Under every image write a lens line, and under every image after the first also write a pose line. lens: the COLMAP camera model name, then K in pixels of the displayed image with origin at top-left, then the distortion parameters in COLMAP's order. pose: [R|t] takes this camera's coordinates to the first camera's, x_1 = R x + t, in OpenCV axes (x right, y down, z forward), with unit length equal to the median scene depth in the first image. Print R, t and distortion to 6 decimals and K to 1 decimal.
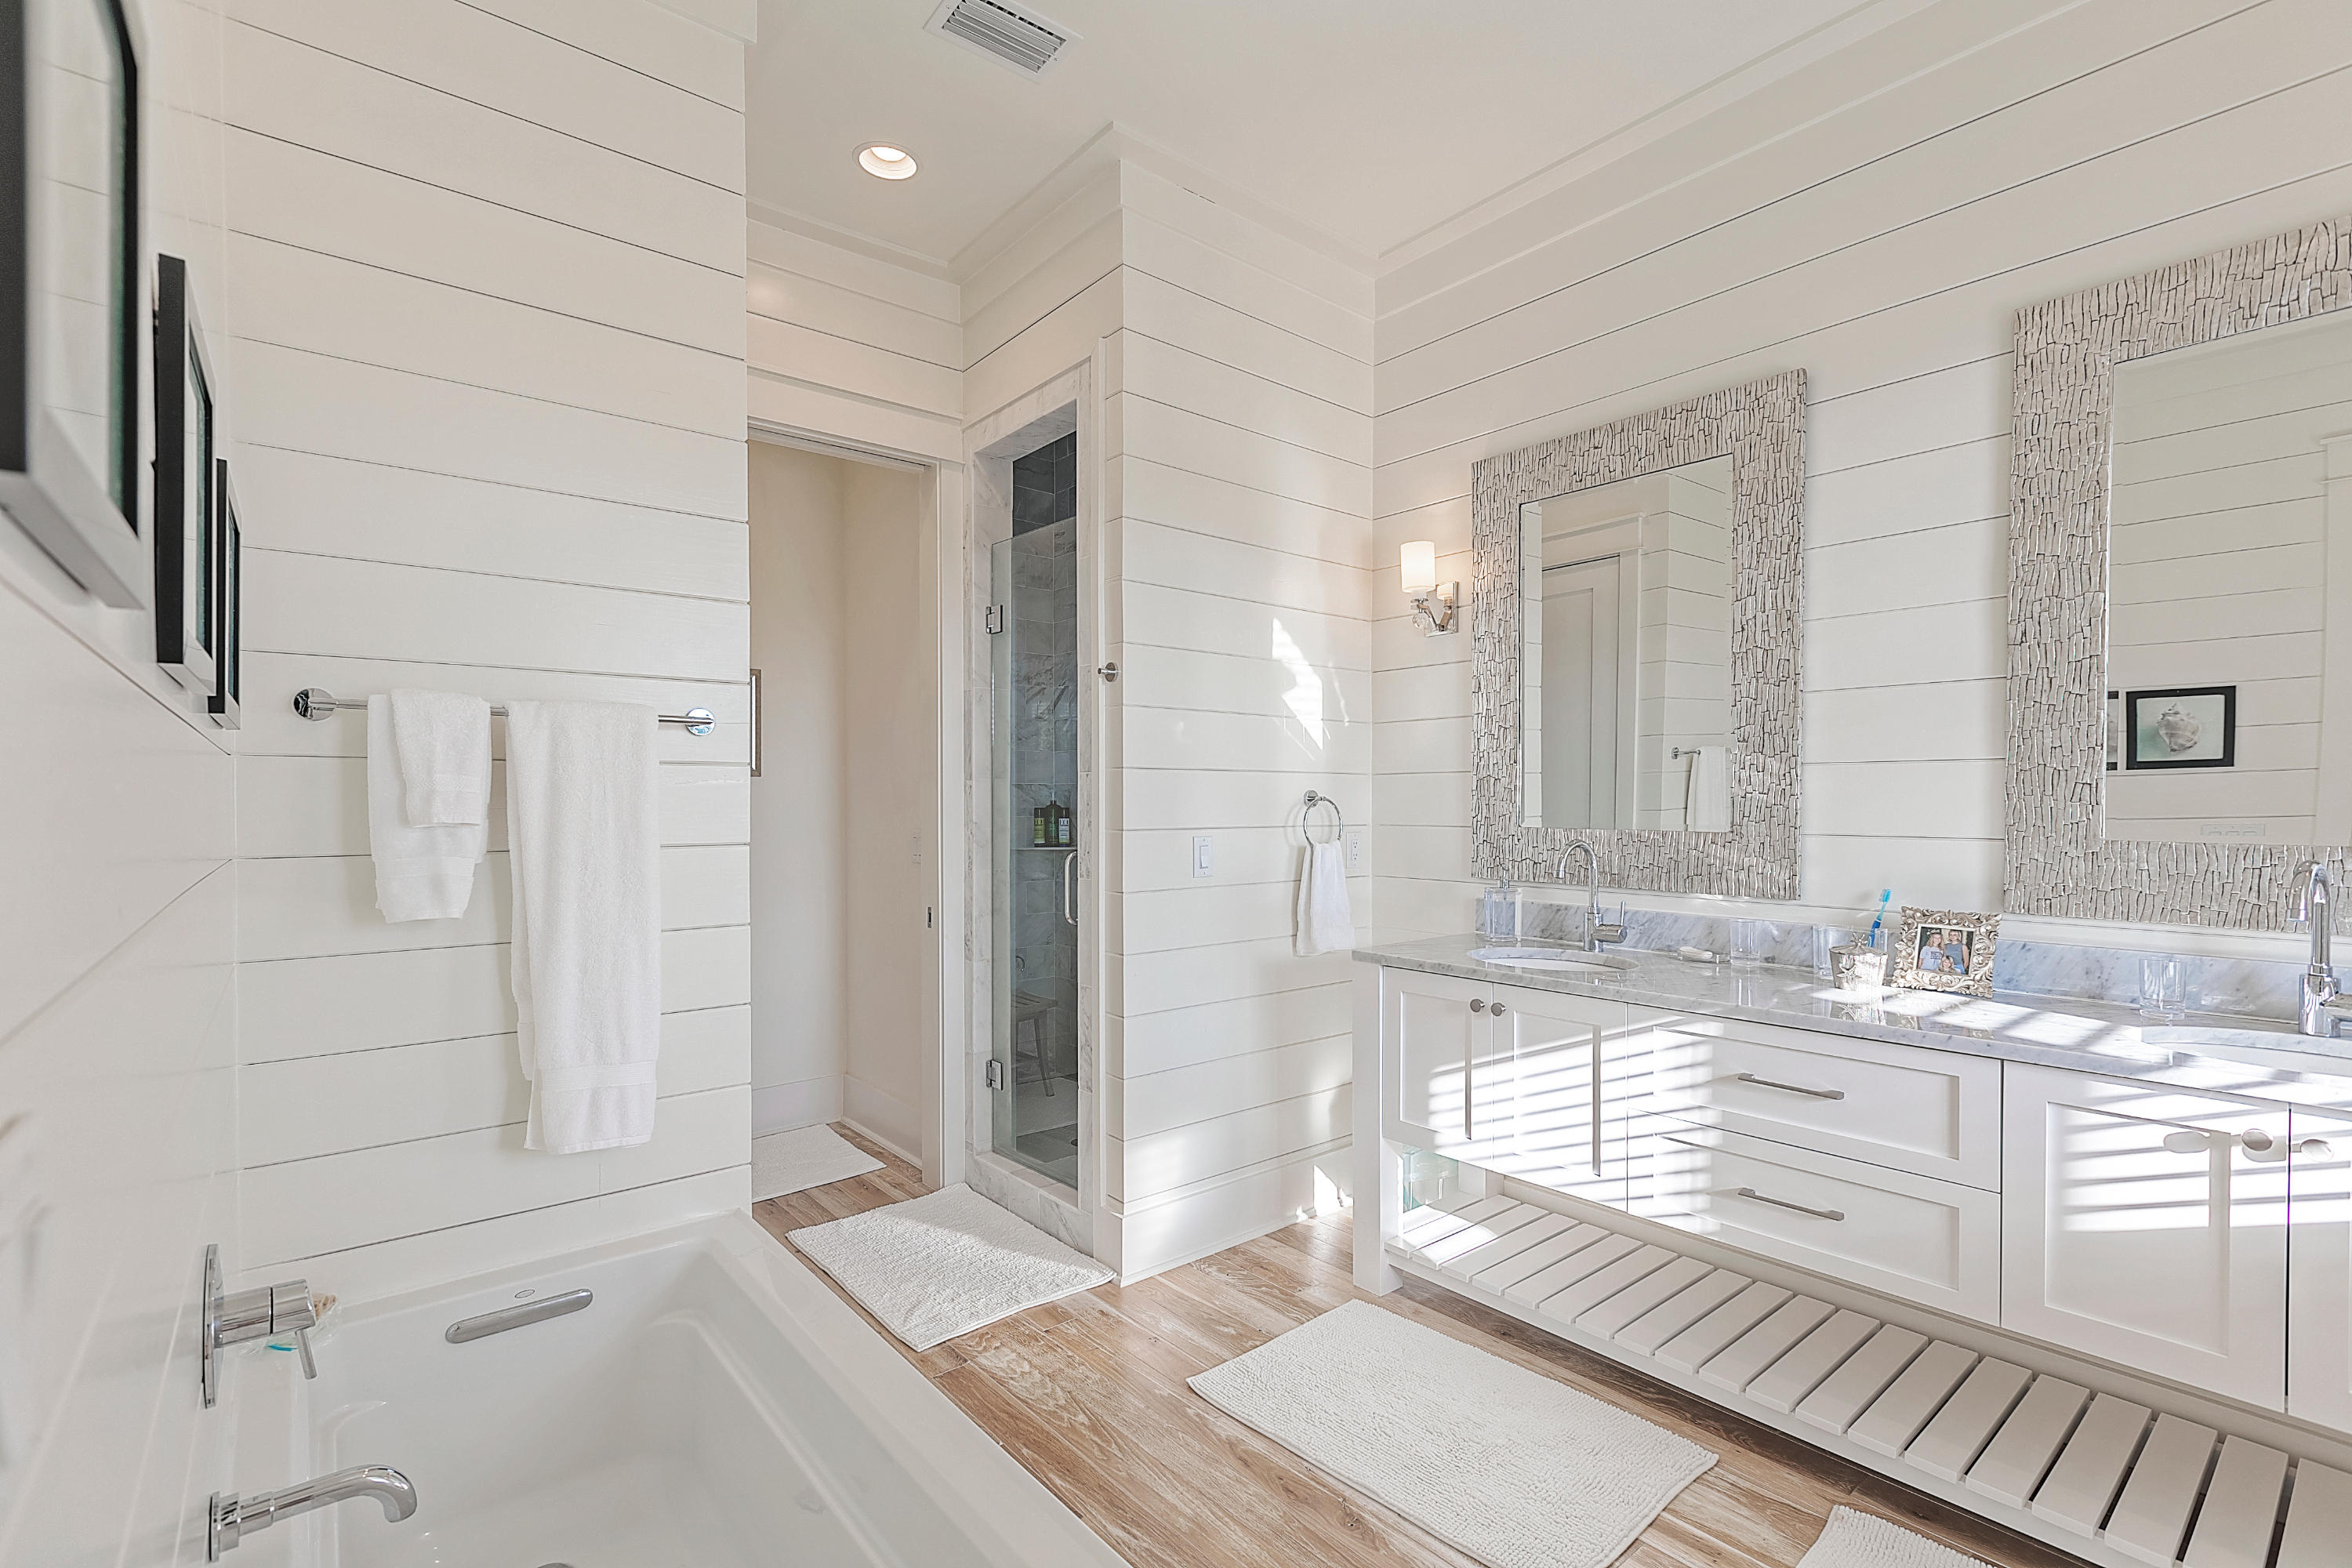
lens RADIAL K [[1055.8, 0, 1171.3], [0, 1055.8, 796.8], [0, 0, 1]] dist [0.013802, -0.000890]
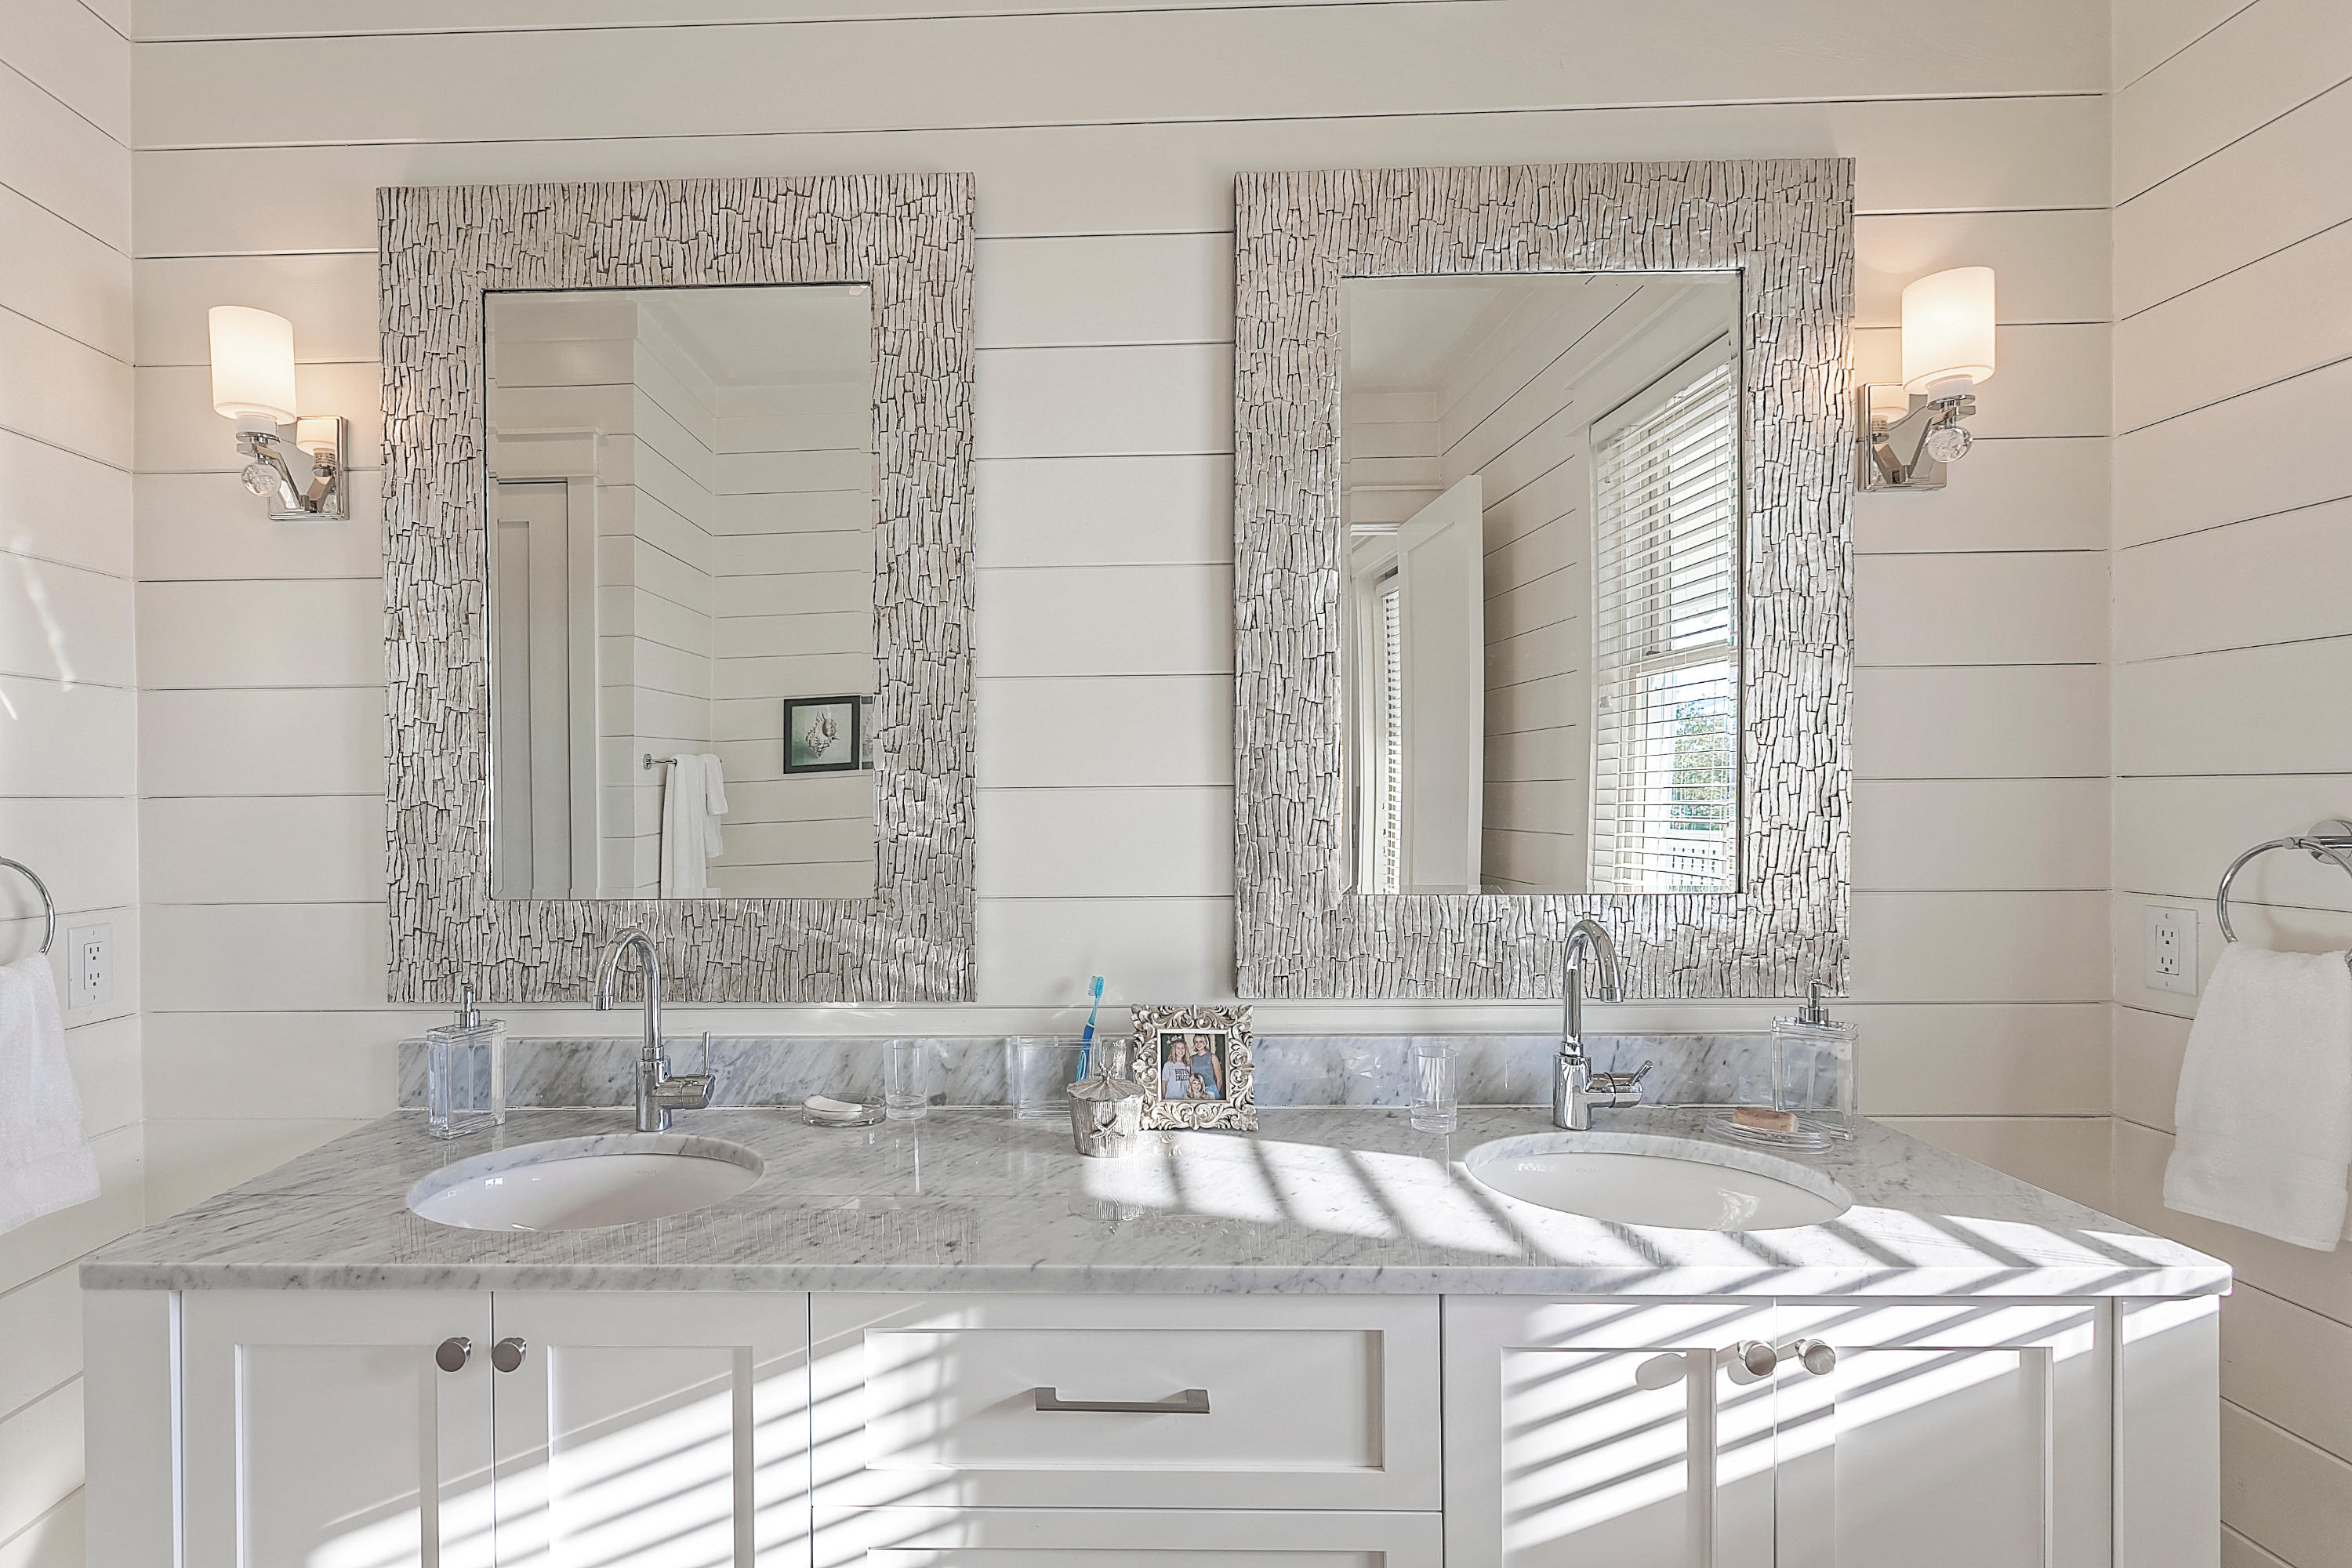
lens RADIAL K [[1075.4, 0, 1006.3], [0, 1075.4, 797.0], [0, 0, 1]] dist [0.002252, 0.001415]
pose [[0.650286, -0.008383, 0.759644, 0.108678], [0.007529, 0.999961, 0.004589, -0.028801], [-0.759653, 0.002735, 0.650323, 0.559459]]
